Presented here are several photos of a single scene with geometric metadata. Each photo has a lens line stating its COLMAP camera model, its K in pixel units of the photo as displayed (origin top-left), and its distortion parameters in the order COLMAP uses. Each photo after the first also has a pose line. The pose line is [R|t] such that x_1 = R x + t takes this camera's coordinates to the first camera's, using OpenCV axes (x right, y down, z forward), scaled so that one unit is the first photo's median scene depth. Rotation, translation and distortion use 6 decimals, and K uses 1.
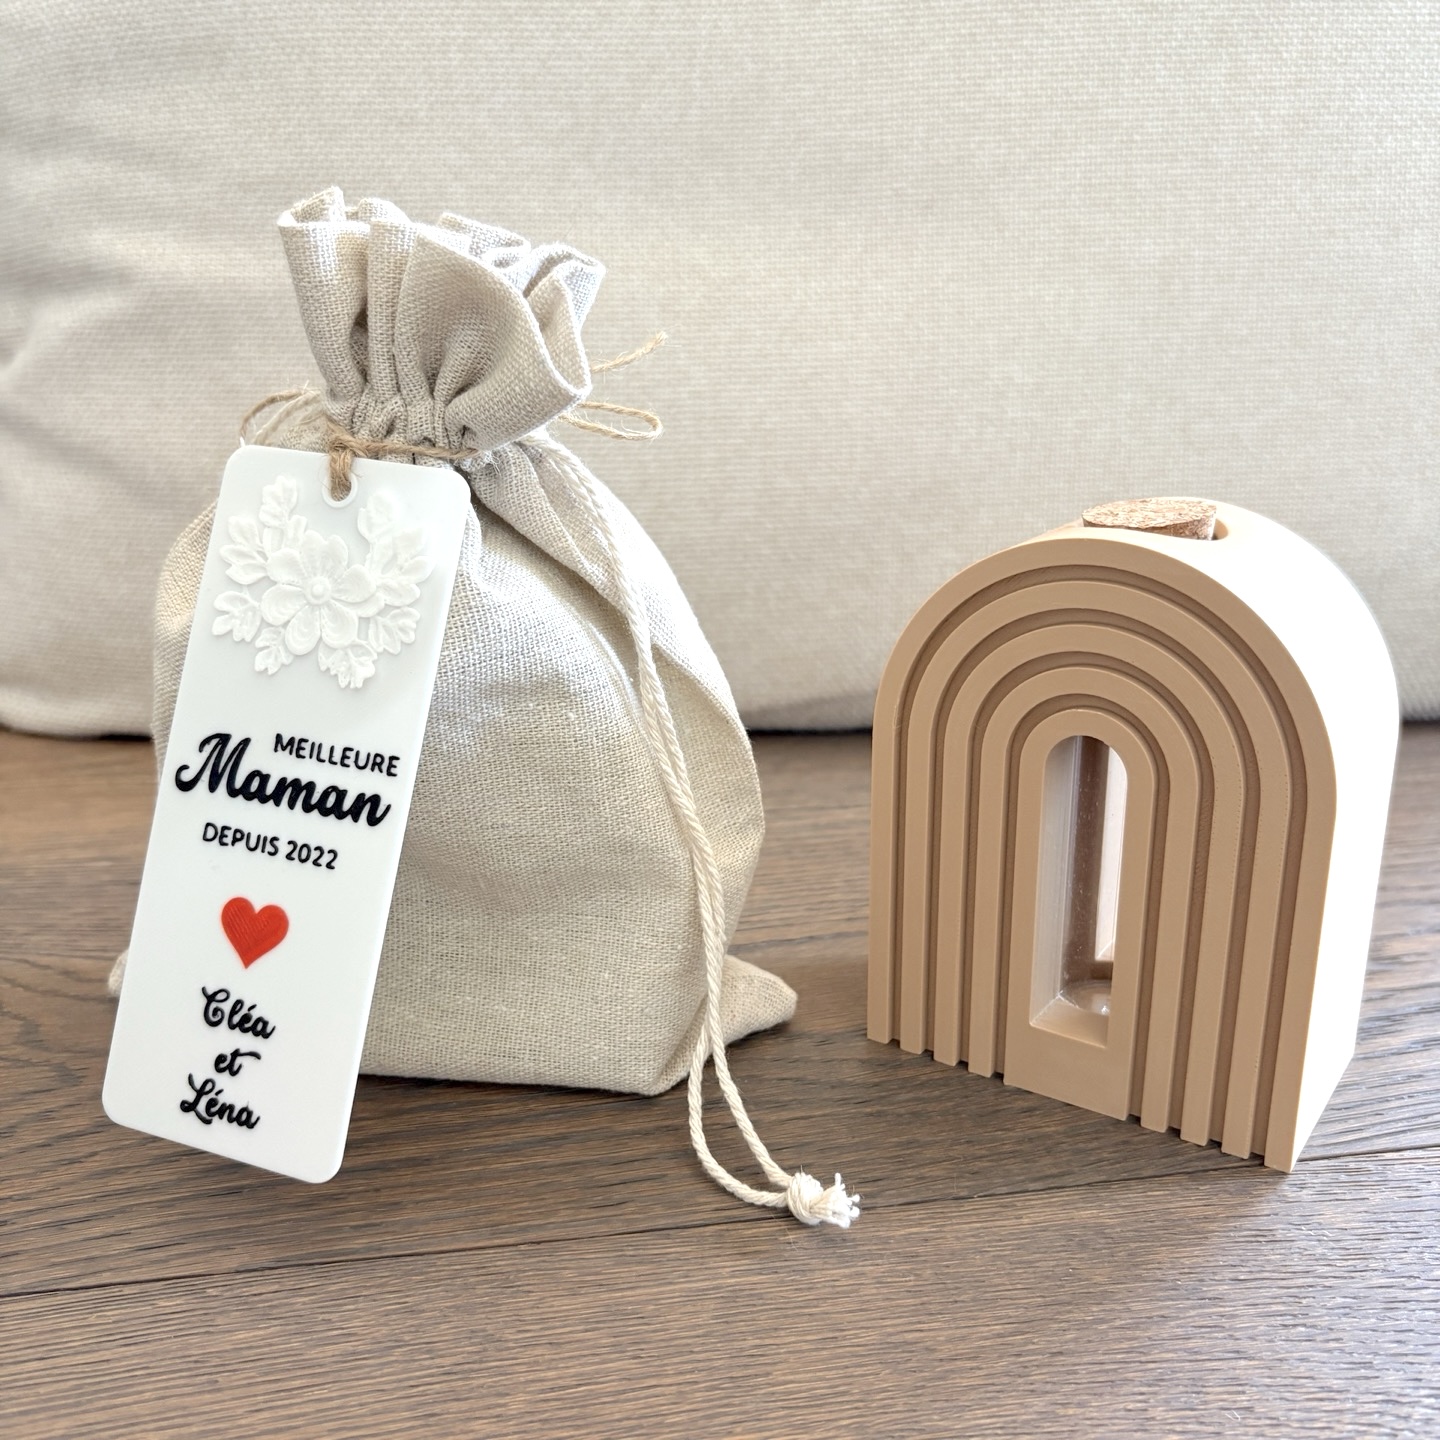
lens RADIAL K [[1511.8, 0, 718.6], [0, 1511.8, 739.6], [0, 0, 1]] dist [-0.073660, 0.141260]
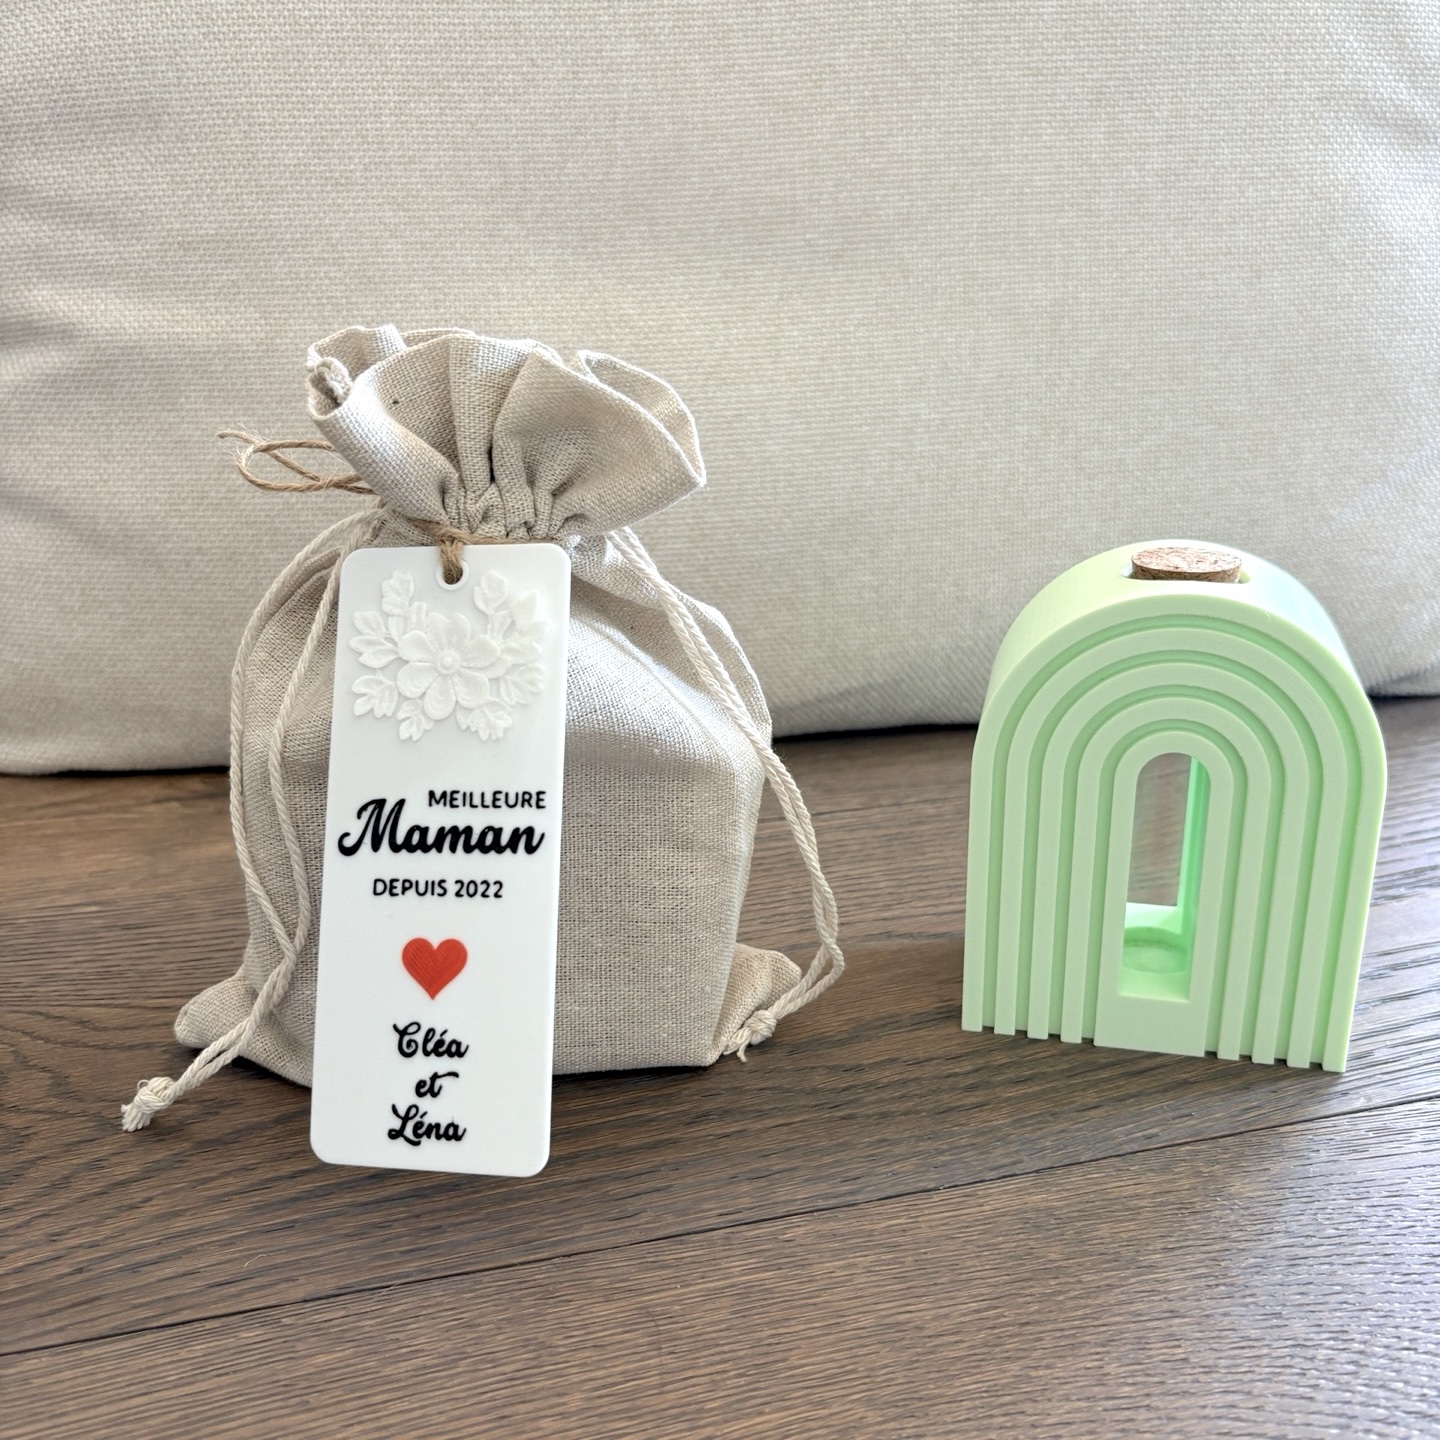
lens RADIAL K [[1505.5, 0, 719.6], [0, 1505.5, 737.4], [0, 0, 1]] dist [-0.064436, 0.134287]
pose [[0.995723, -0.039494, 0.083517, -0.061660], [0.036537, 0.998661, 0.036633, -0.068789], [-0.084852, -0.033424, 0.995833, -0.092879]]
